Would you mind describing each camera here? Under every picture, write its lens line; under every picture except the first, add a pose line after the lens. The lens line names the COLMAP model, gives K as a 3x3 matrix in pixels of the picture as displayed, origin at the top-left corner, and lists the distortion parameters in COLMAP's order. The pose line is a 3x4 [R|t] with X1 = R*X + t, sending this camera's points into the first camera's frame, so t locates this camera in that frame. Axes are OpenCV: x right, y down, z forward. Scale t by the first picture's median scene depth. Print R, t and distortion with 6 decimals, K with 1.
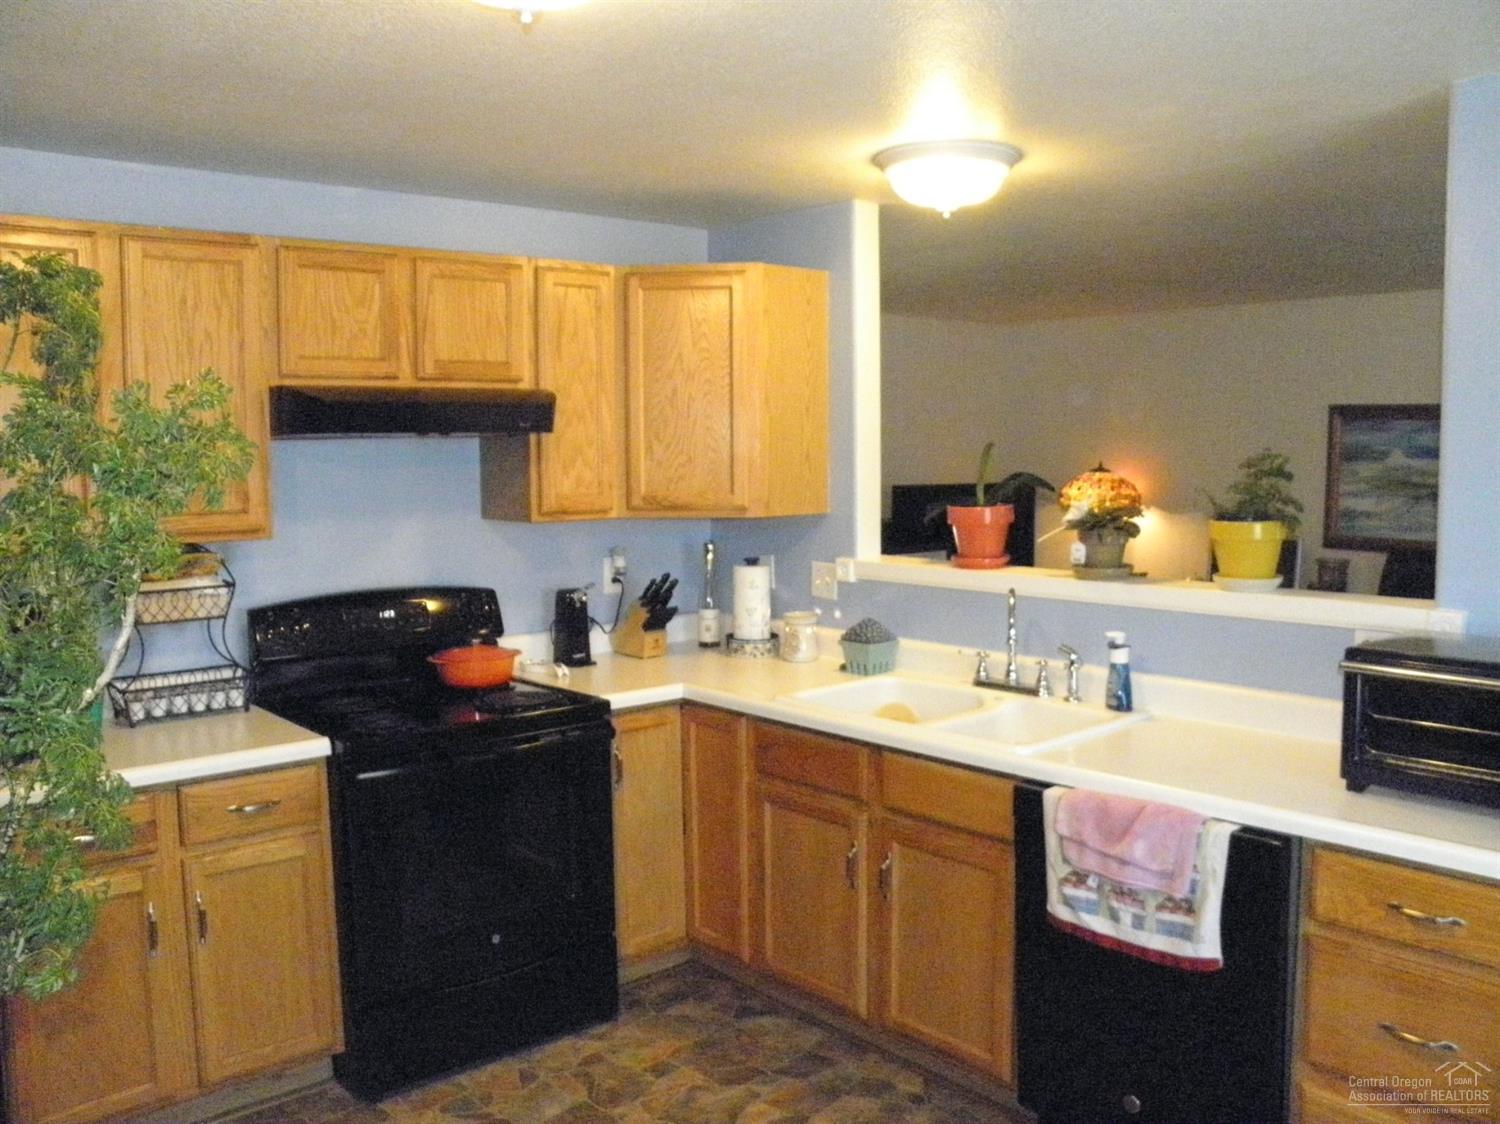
lens RADIAL K [[1276.0, 0, 748.5], [0, 1276.0, 558.8], [0, 0, 1]] dist [-0.183362, 0.143238]
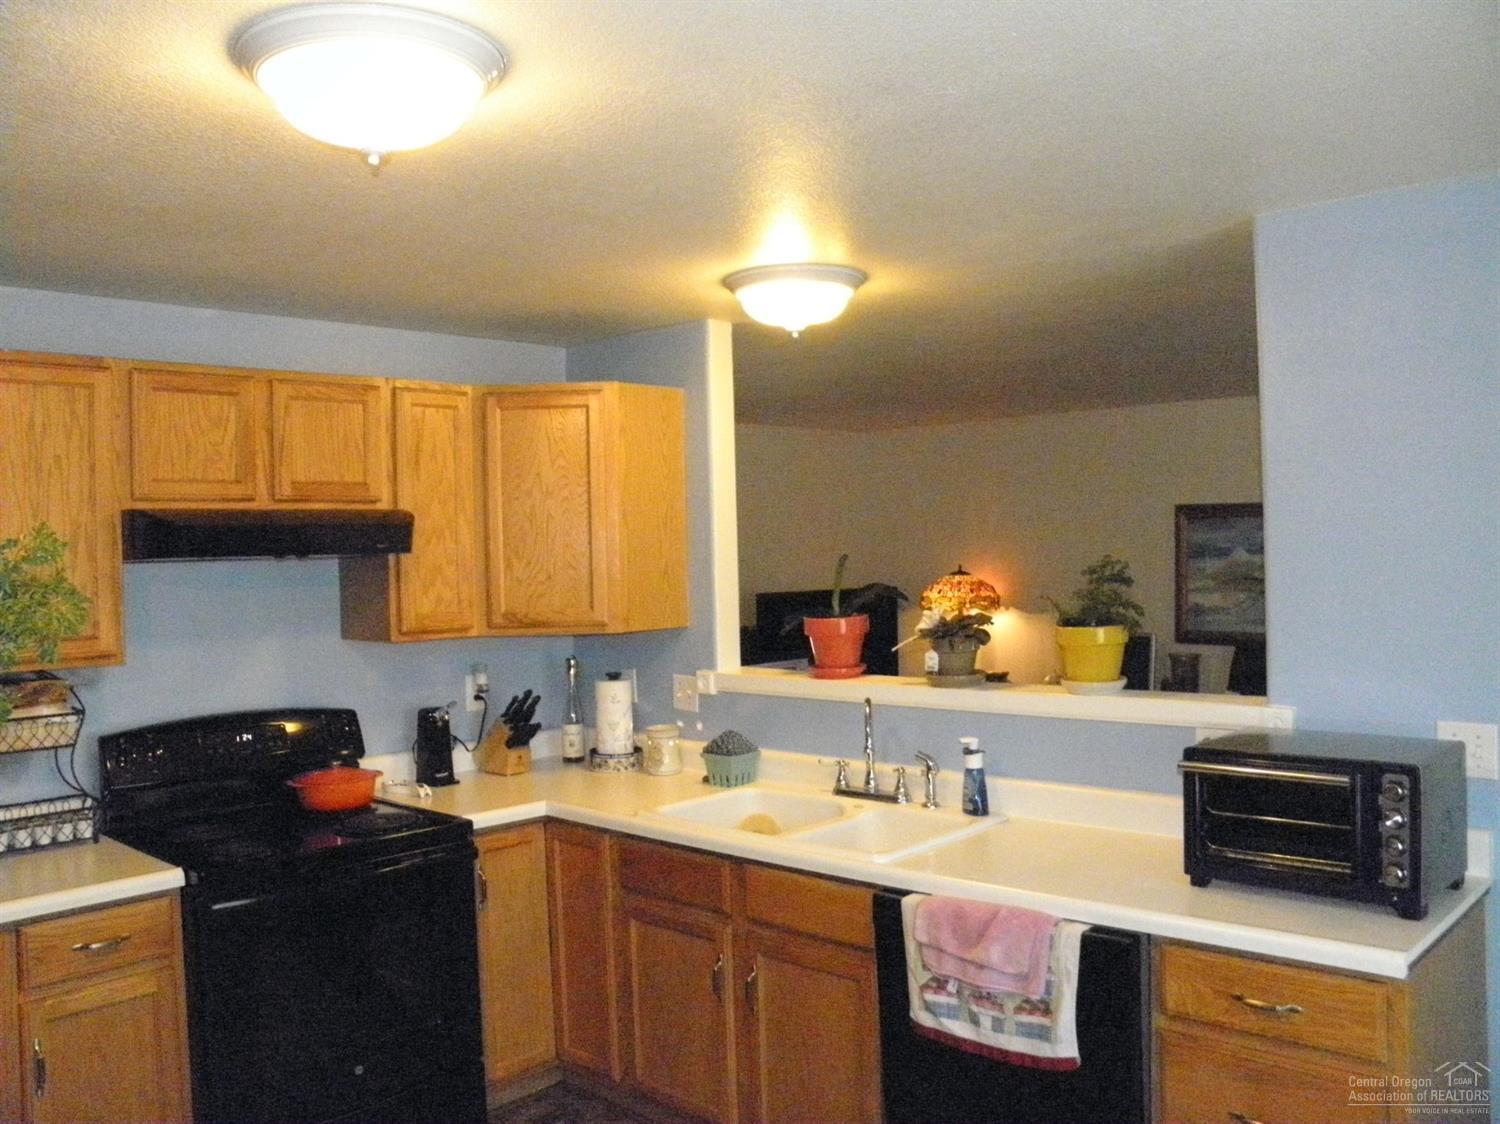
lens RADIAL K [[1276.0, 0, 748.5], [0, 1276.0, 553.9], [0, 0, 1]] dist [-0.183362, 0.143238]
pose [[0.994715, -0.018214, 0.101042, 0.010801], [0.026799, 0.996082, -0.084271, -0.007913], [-0.099111, 0.086534, 0.991307, -0.014020]]
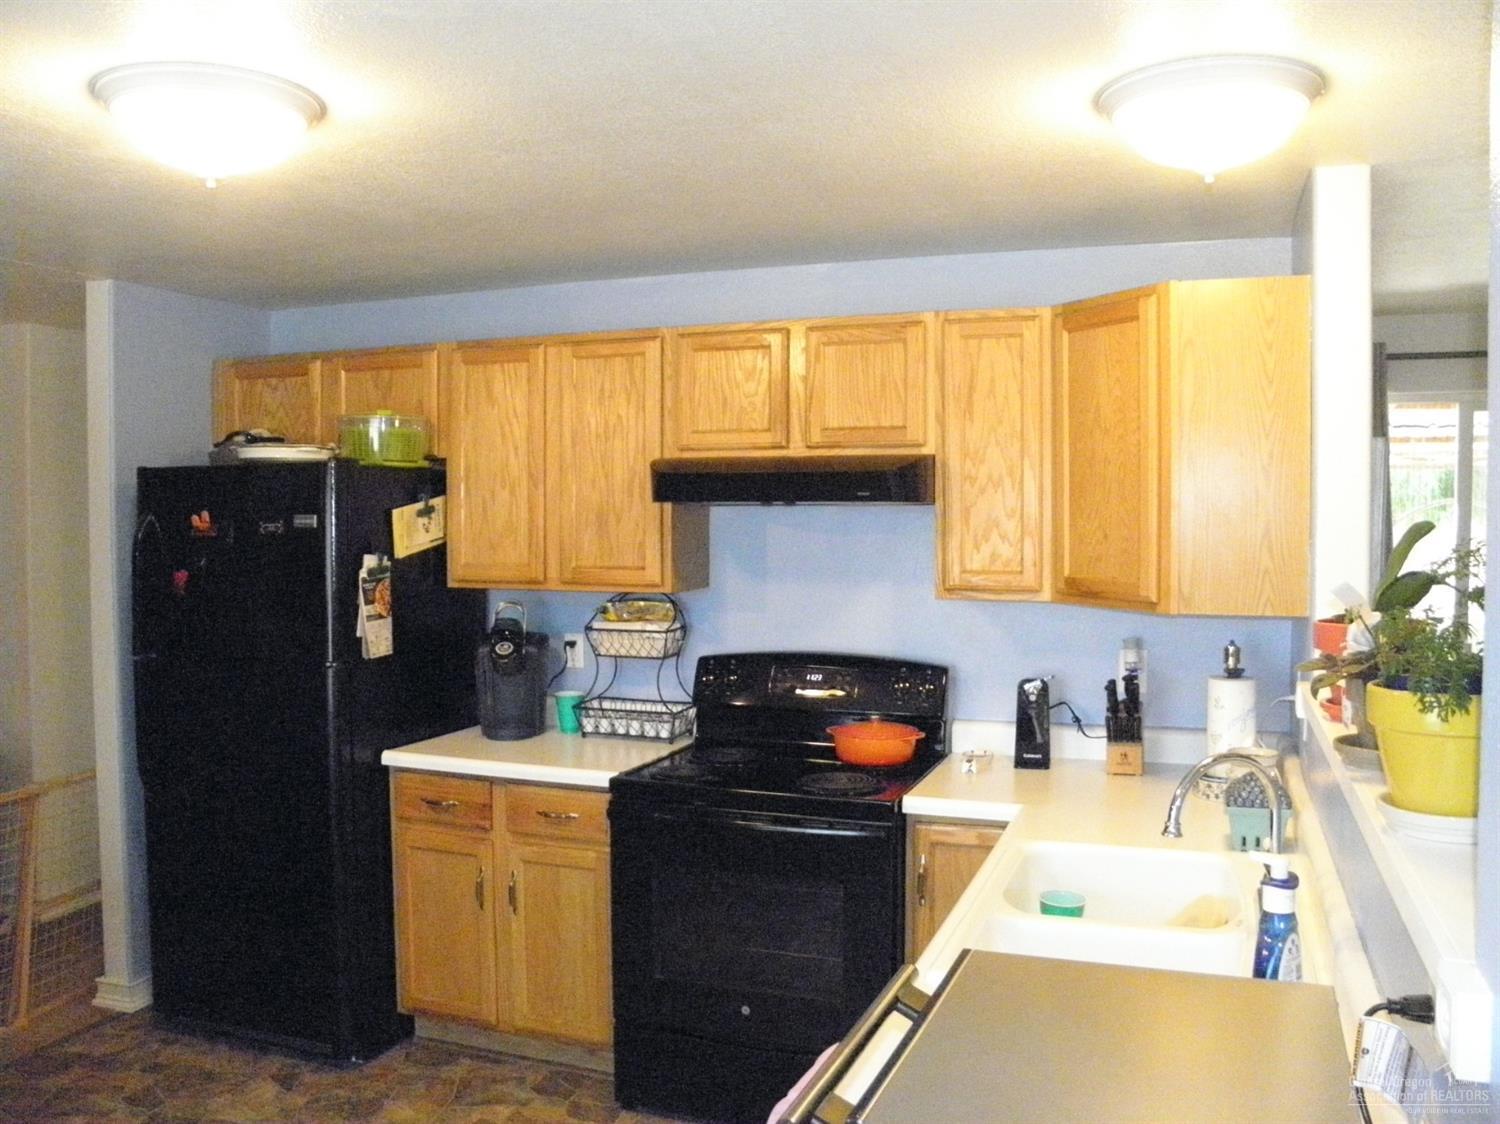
lens RADIAL K [[1276.0, 0, 749.7], [0, 1276.0, 568.3], [0, 0, 1]] dist [-0.183362, 0.143238]
pose [[0.464820, 0.047119, -0.884151, 0.648418], [-0.083103, 0.996496, 0.009417, -0.053922], [0.881497, 0.069099, 0.467107, 0.504177]]
